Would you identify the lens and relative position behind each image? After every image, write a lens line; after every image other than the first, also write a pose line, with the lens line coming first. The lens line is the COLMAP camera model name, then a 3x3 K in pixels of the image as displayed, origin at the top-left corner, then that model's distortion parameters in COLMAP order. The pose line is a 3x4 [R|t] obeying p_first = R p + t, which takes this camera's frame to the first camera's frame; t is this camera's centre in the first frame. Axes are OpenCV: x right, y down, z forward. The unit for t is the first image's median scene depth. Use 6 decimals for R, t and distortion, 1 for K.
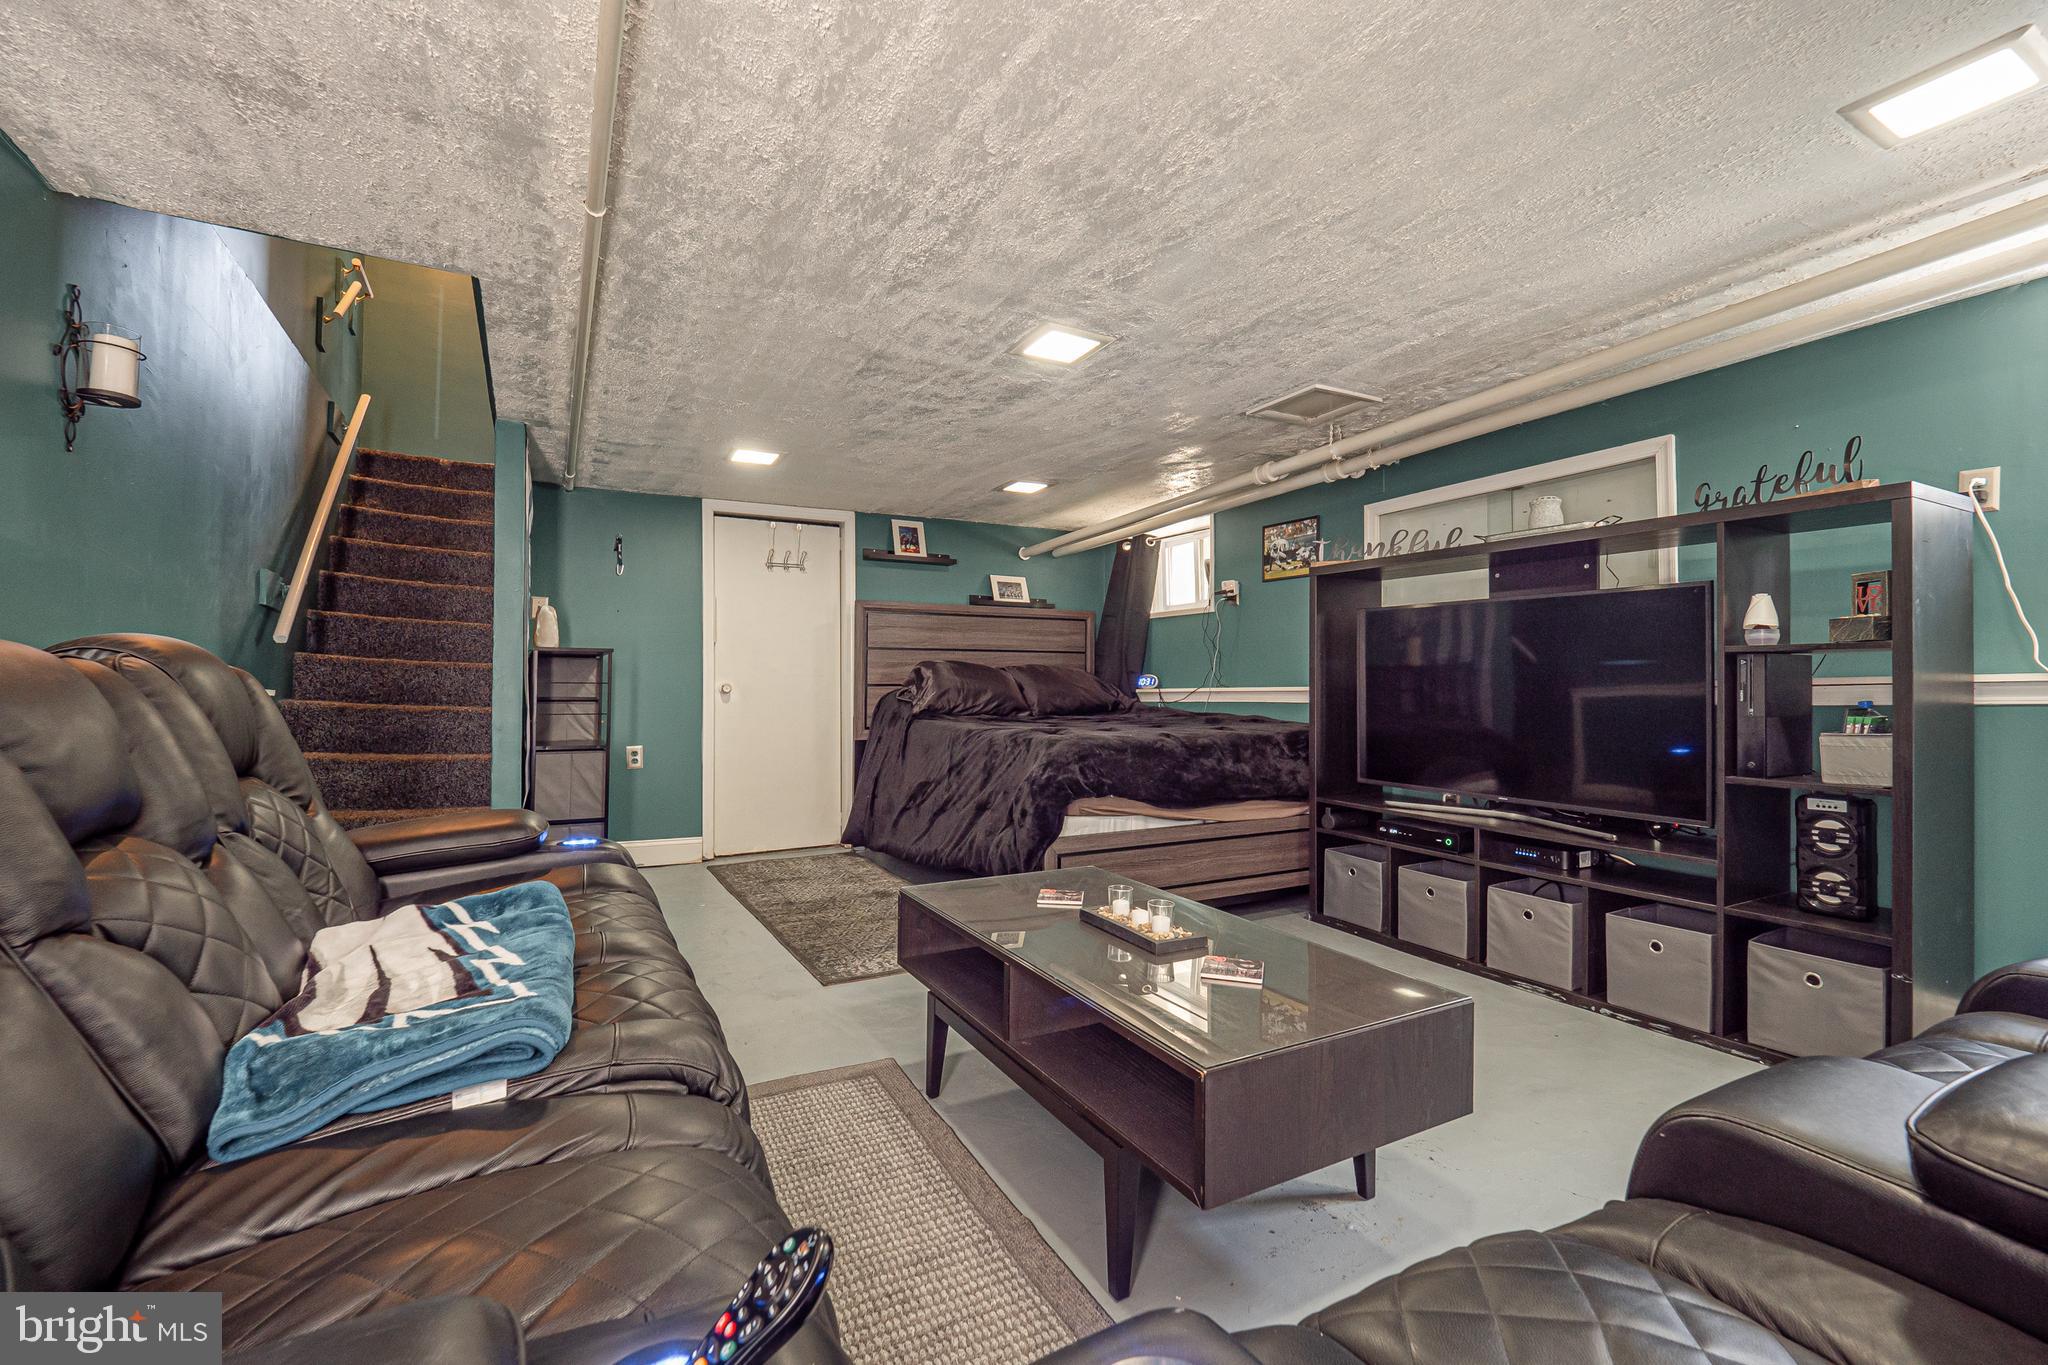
lens RADIAL K [[853.6, 0, 1015.5], [0, 853.6, 661.2], [0, 0, 1]] dist [-0.002968, -0.000768]
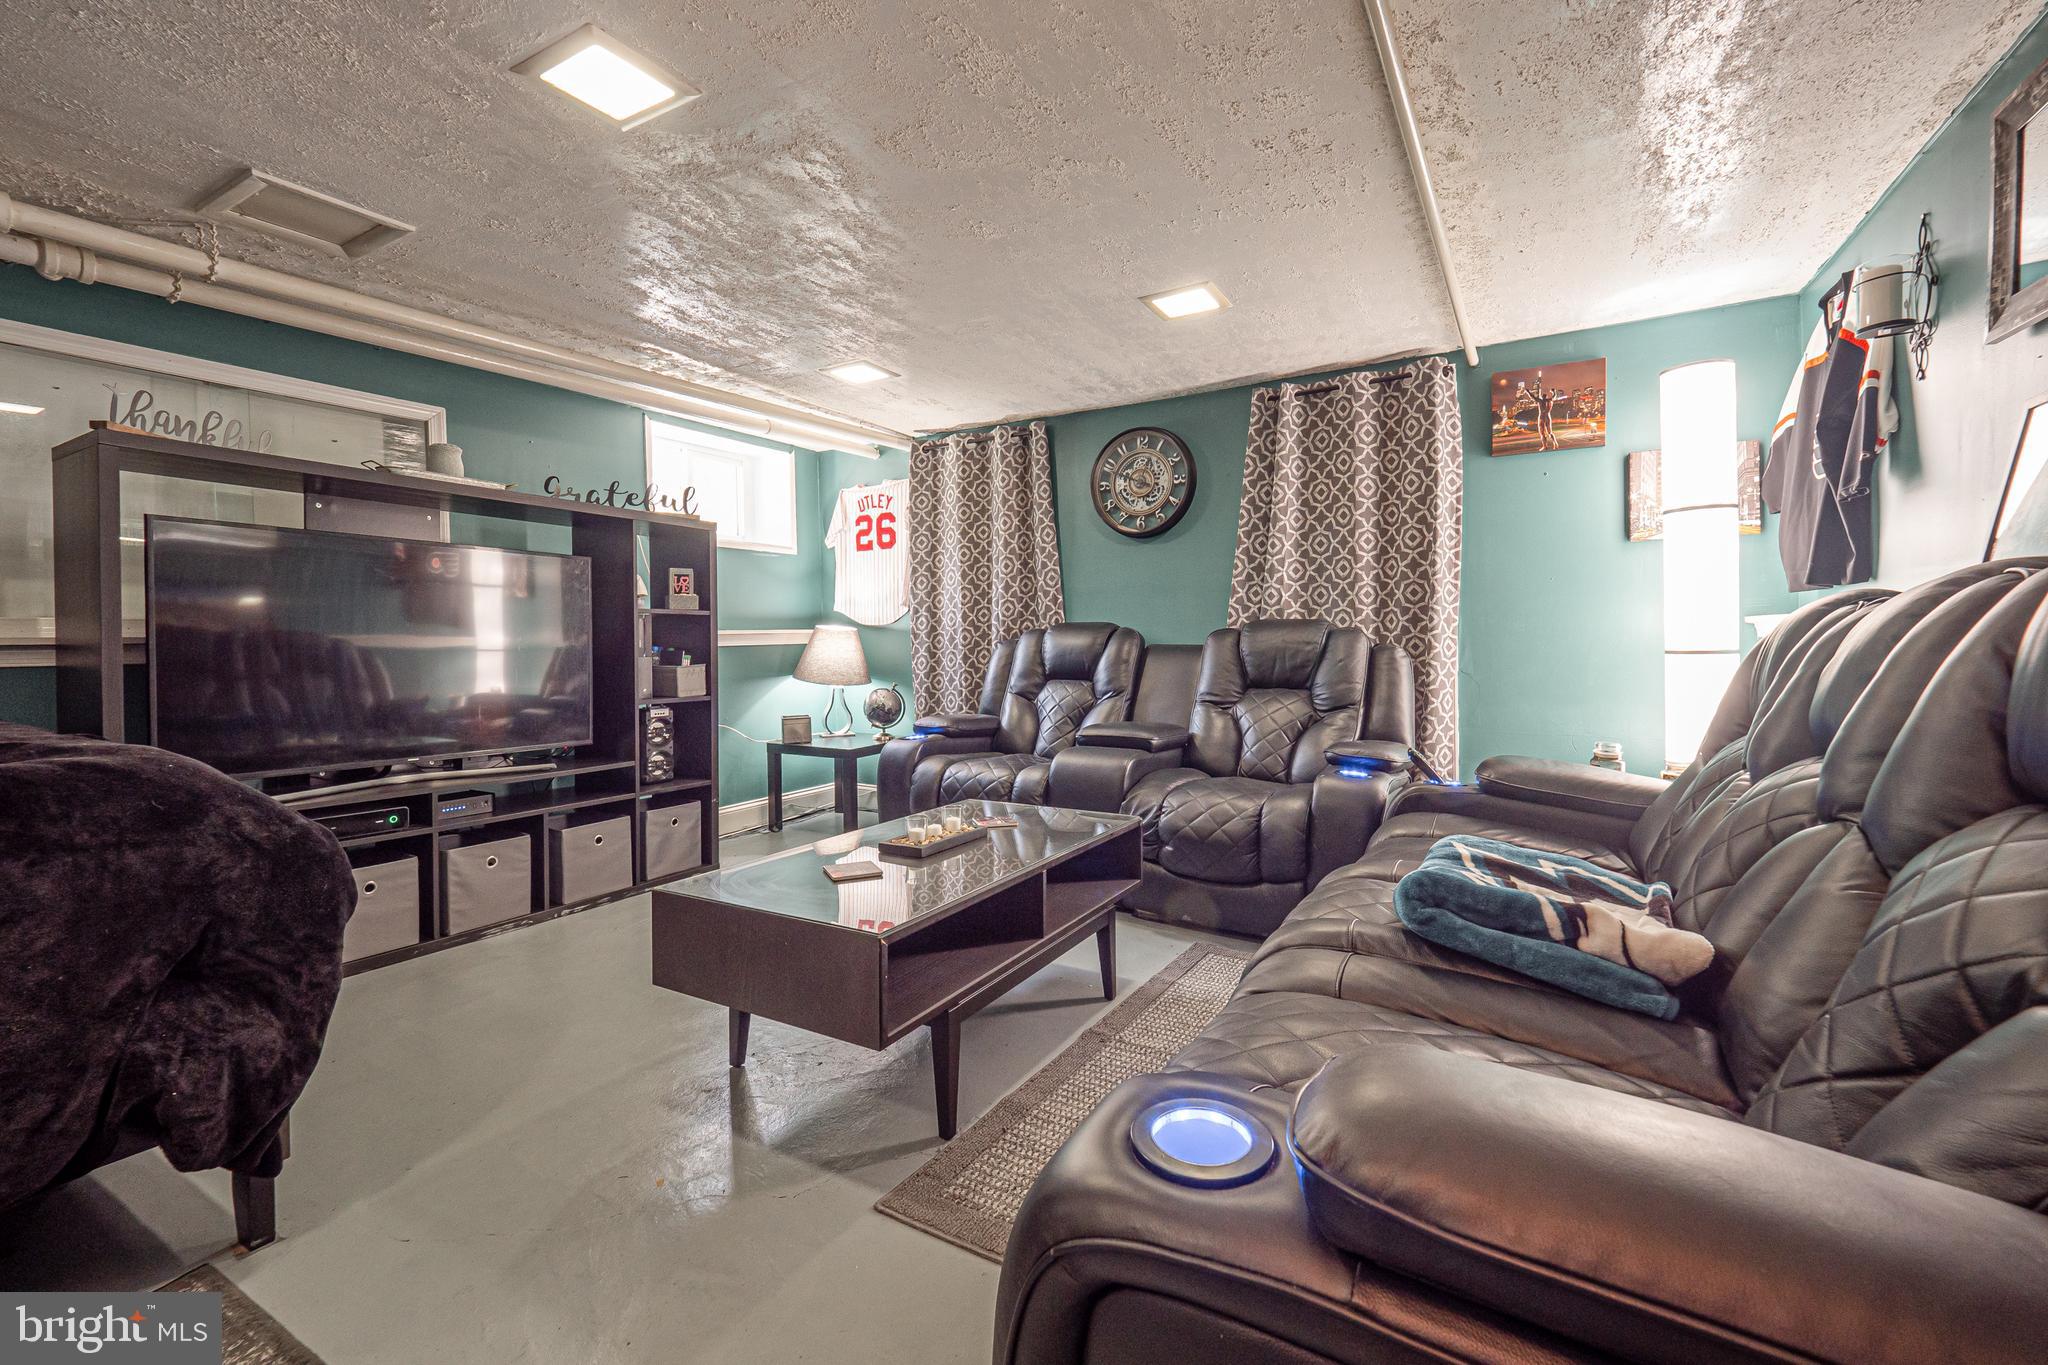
lens RADIAL K [[853.6, 0, 1015.5], [0, 853.6, 661.2], [0, 0, 1]] dist [-0.002968, -0.000768]
pose [[-0.499316, -0.009302, 0.866370, -0.611222], [-0.009623, 0.999940, 0.005190, 0.049542], [-0.866366, -0.005746, -0.499376, 1.009394]]
